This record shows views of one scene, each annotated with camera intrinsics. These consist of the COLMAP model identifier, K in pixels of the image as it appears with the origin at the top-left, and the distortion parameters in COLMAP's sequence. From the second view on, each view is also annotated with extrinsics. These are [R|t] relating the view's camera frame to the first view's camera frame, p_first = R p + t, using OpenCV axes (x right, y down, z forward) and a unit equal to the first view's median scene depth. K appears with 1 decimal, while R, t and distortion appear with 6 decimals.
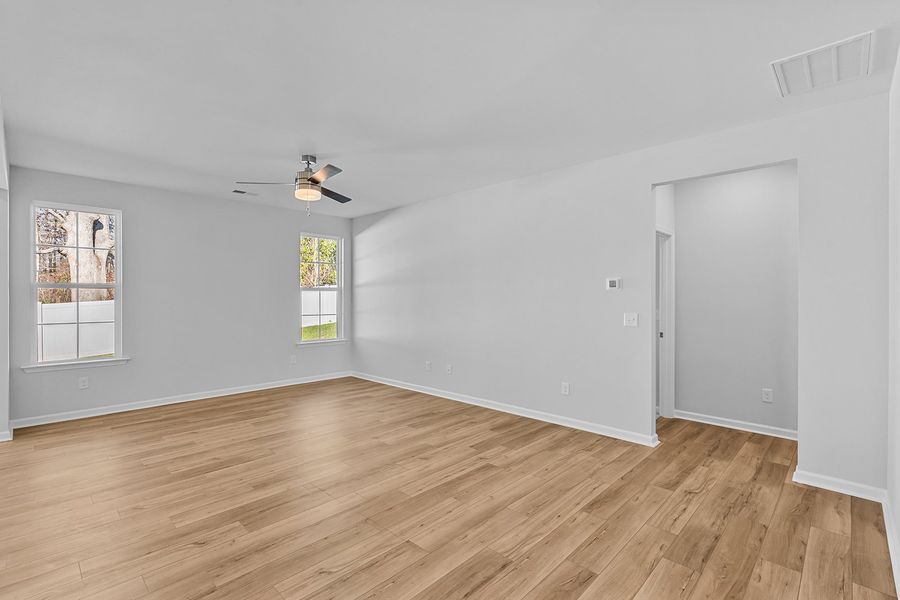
lens RADIAL K [[411.8, 0, 450.0], [0, 411.8, 300.0], [0, 0, 1]] dist [-0.003412, -0.000261]
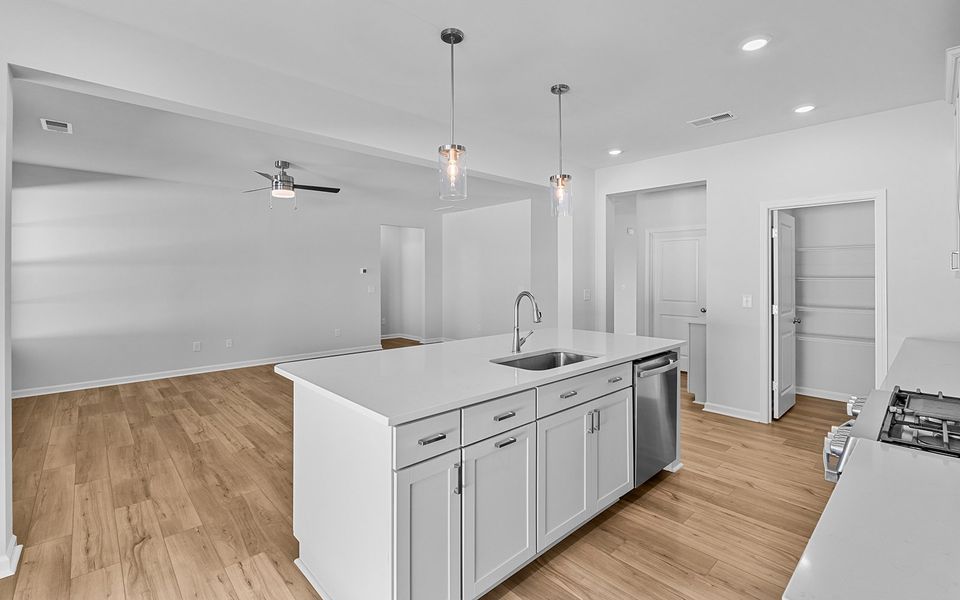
lens RADIAL K [[428.8, 0, 481.3], [0, 428.8, 274.2], [0, 0, 1]] dist [0.001045, 0.000205]
pose [[0.051599, 0.005120, 0.998655, -1.563468], [0.007378, 0.999958, -0.005508, -0.009323], [-0.998641, 0.007652, 0.051559, 0.356670]]
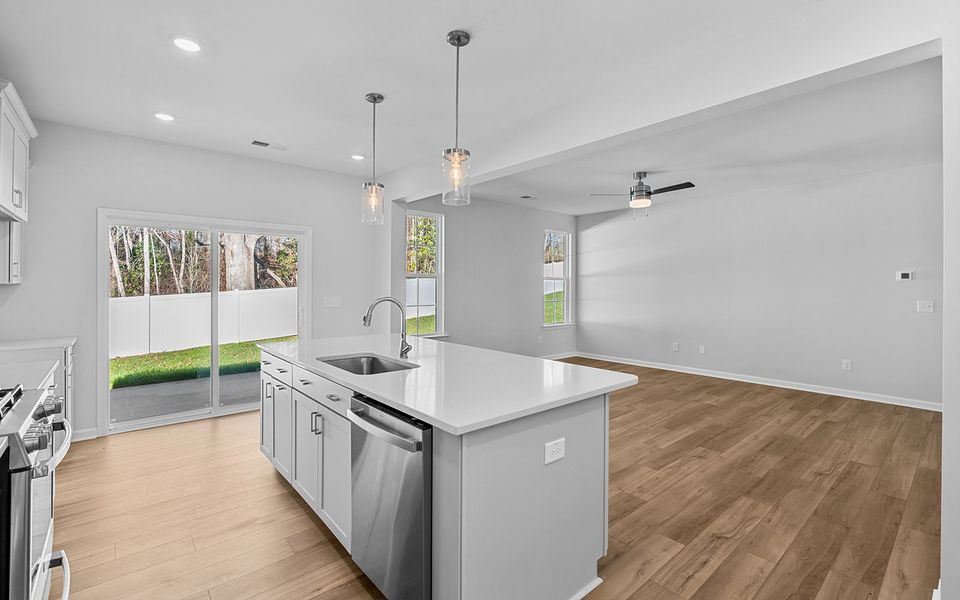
lens RADIAL K [[426.7, 0, 480.0], [0, 426.7, 283.7], [0, 0, 1]] dist [-0.002909, -0.000131]
pose [[0.995814, 0.002882, -0.091356, -0.704647], [-0.003920, 0.999930, -0.011182, 0.001796], [0.091318, 0.011493, 0.995755, -0.323431]]
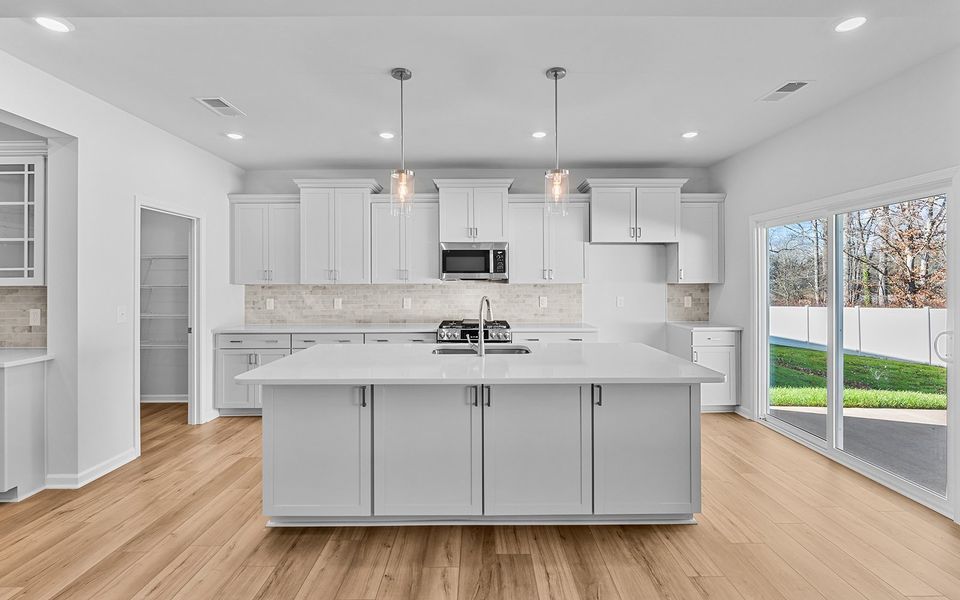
lens RADIAL K [[426.7, 0, 480.0], [0, 426.7, 283.7], [0, 0, 1]] dist [-0.002909, -0.000131]
pose [[-0.717327, 0.004892, -0.696719, -0.402762], [-0.001183, 0.999965, 0.008239, -0.012536], [0.696735, 0.006734, -0.717297, 0.841293]]
